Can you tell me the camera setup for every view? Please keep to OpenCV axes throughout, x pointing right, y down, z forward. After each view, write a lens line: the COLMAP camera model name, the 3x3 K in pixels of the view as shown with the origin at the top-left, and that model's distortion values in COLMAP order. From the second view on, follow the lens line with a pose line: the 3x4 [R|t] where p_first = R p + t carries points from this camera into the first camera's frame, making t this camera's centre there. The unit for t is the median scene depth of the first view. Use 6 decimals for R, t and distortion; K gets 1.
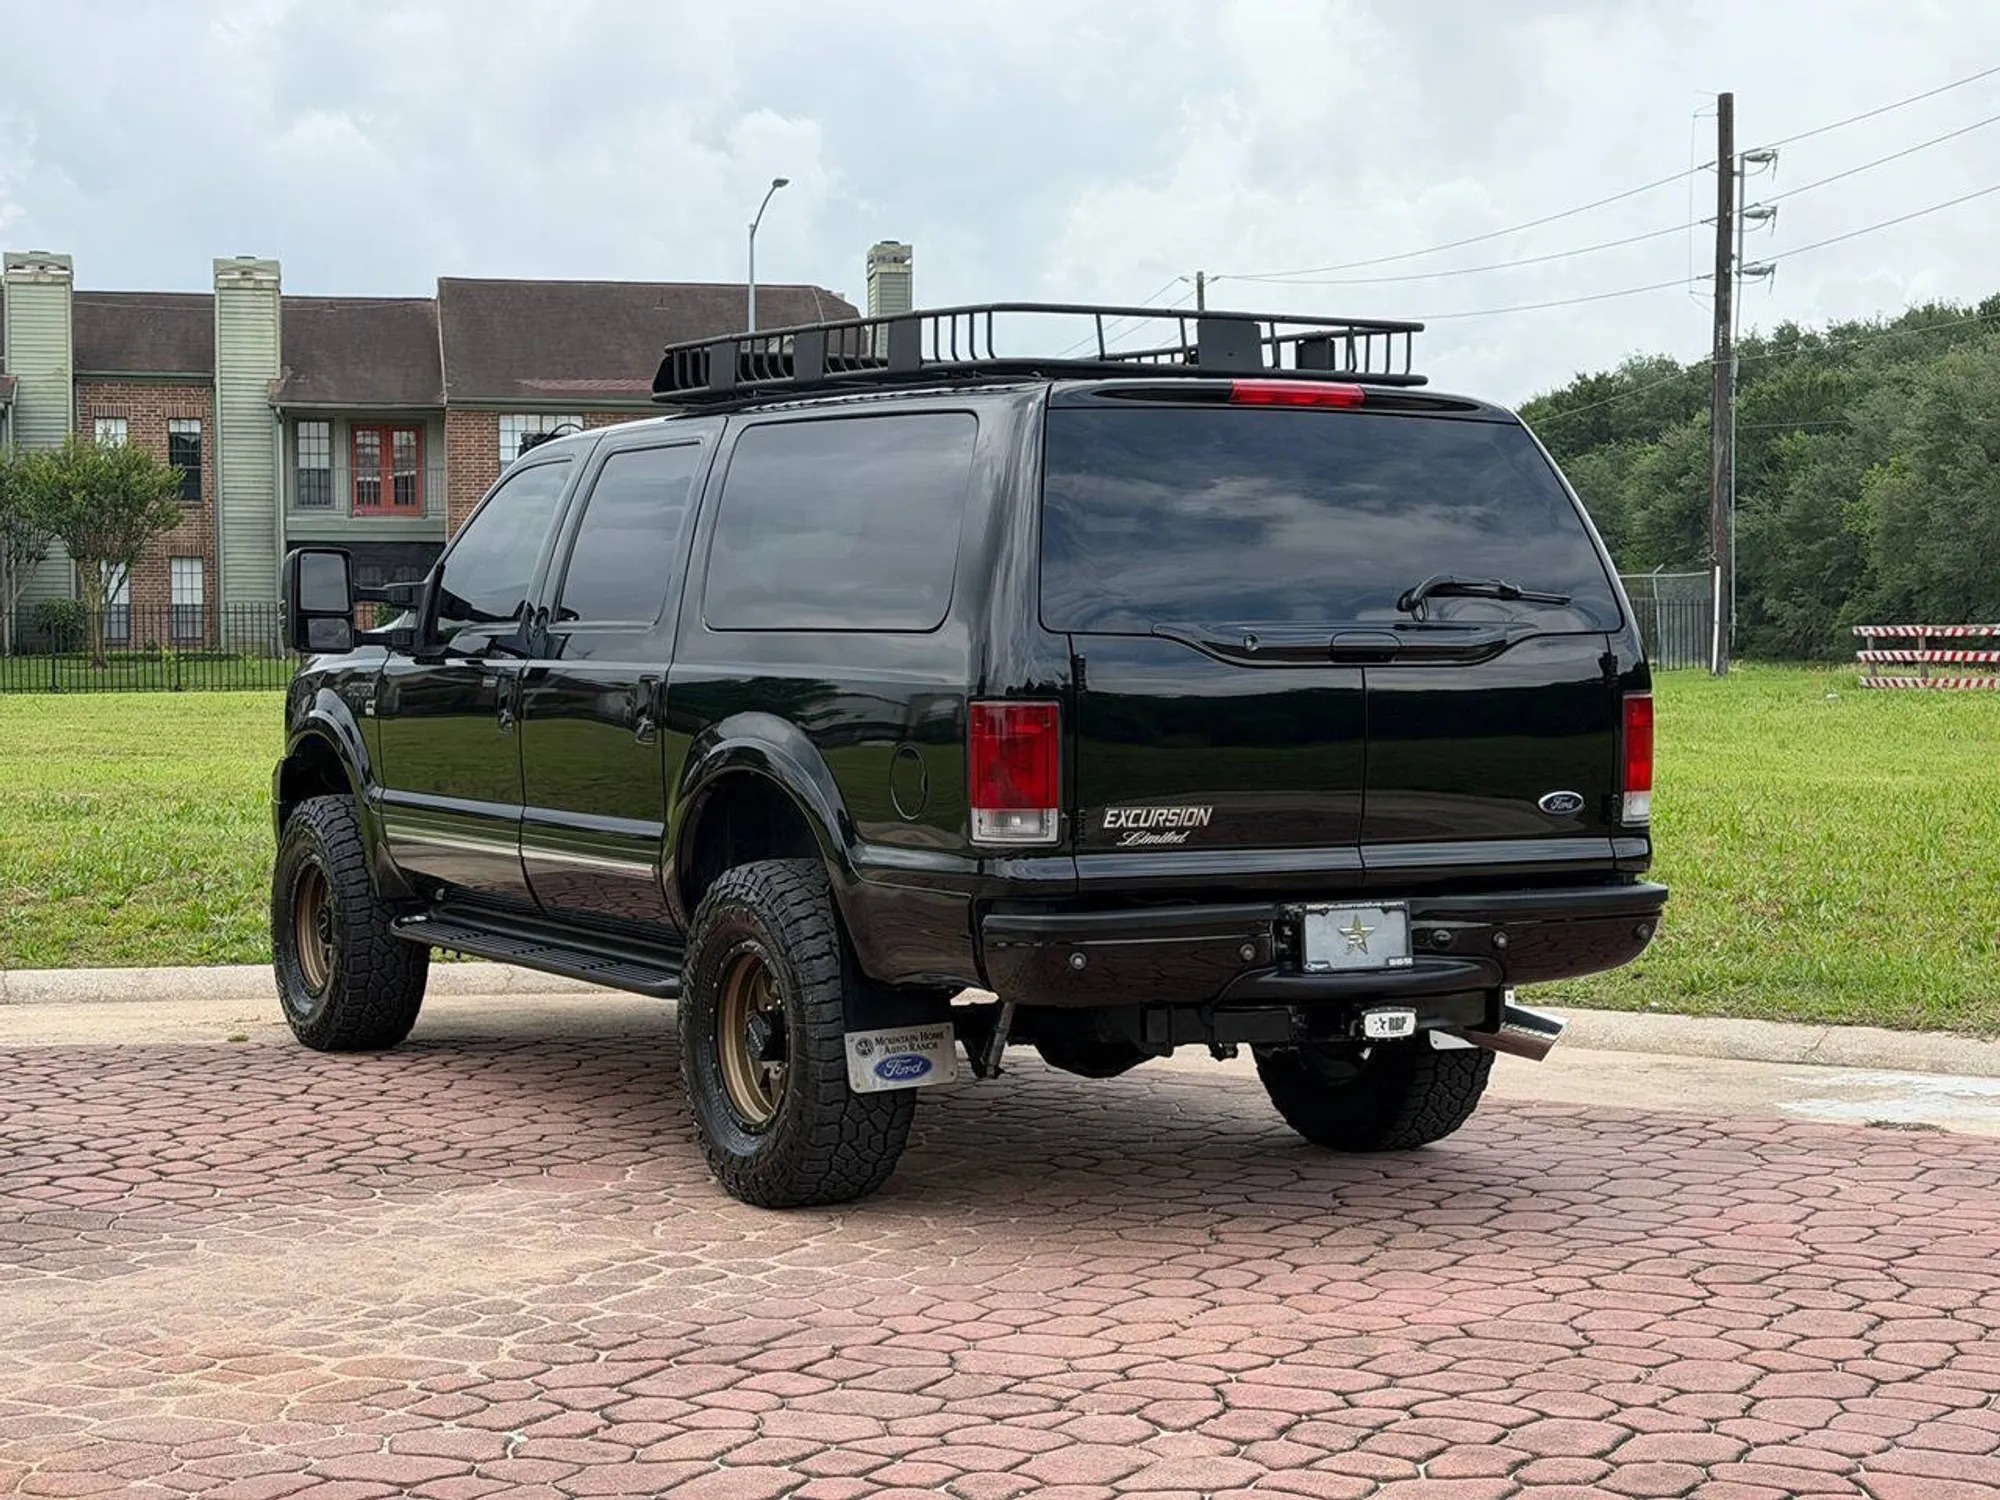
lens RADIAL K [[3793.8, 0, 932.3], [0, 3793.8, 748.4], [0, 0, 1]] dist [0.193019, -0.277252]
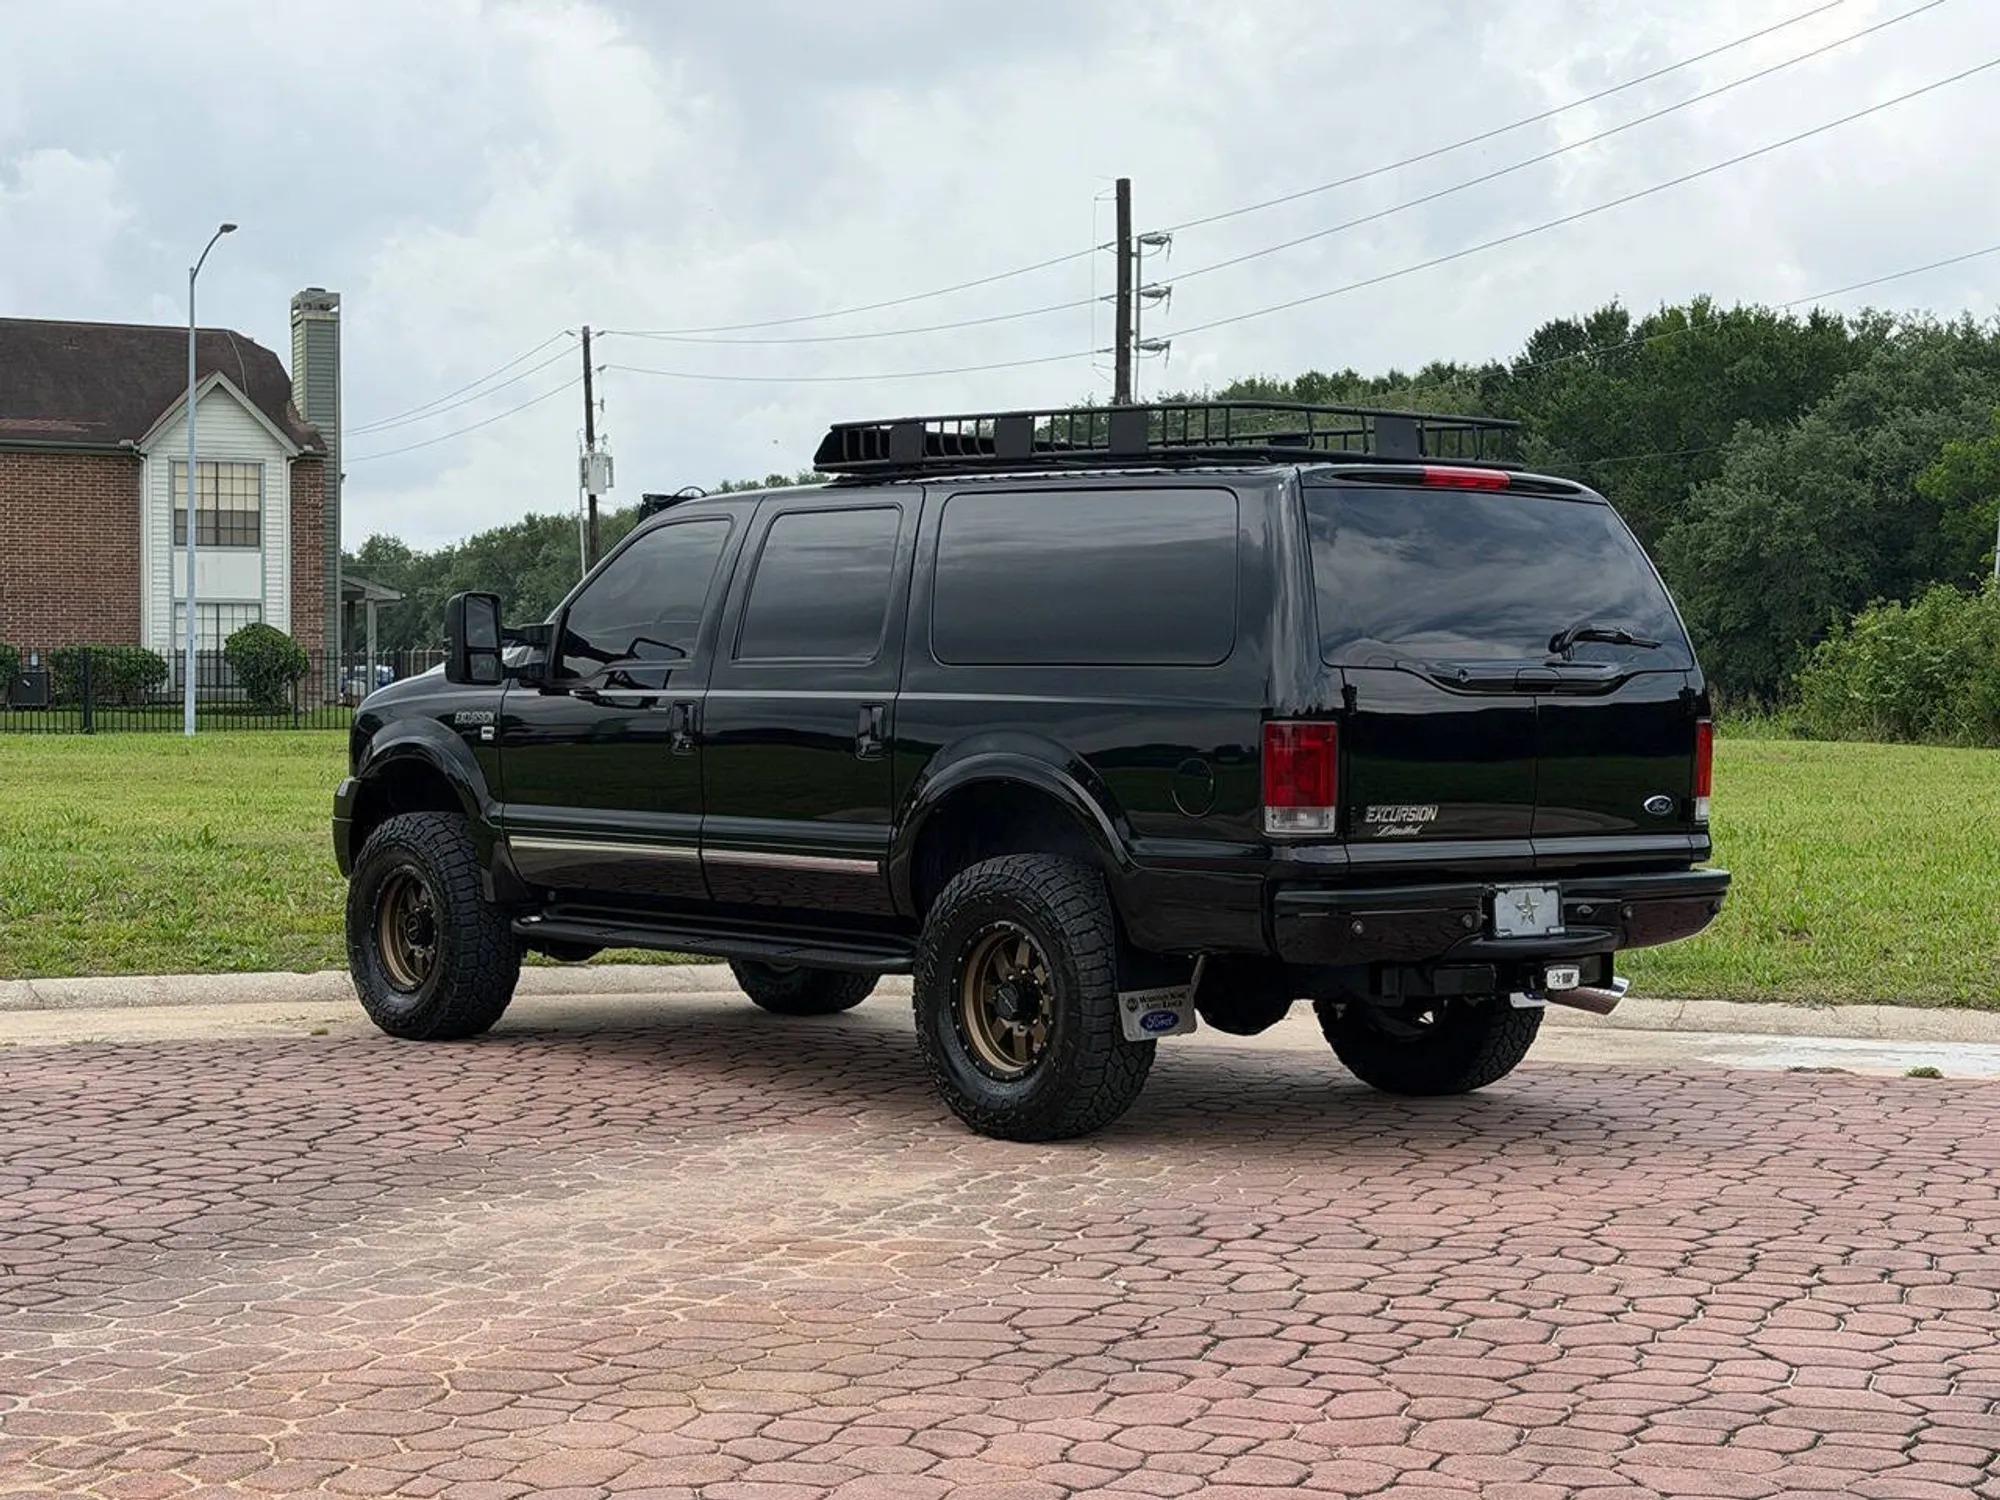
lens RADIAL K [[3886.6, 0, 1000.0], [0, 3886.6, 750.0], [0, 0, 1]] dist [0.195591, -0.063326]
pose [[0.975256, 0.002583, 0.221065, -0.271692], [0.000639, 0.999895, -0.014504, 0.011937], [-0.221080, 0.014287, 0.975151, -0.173567]]
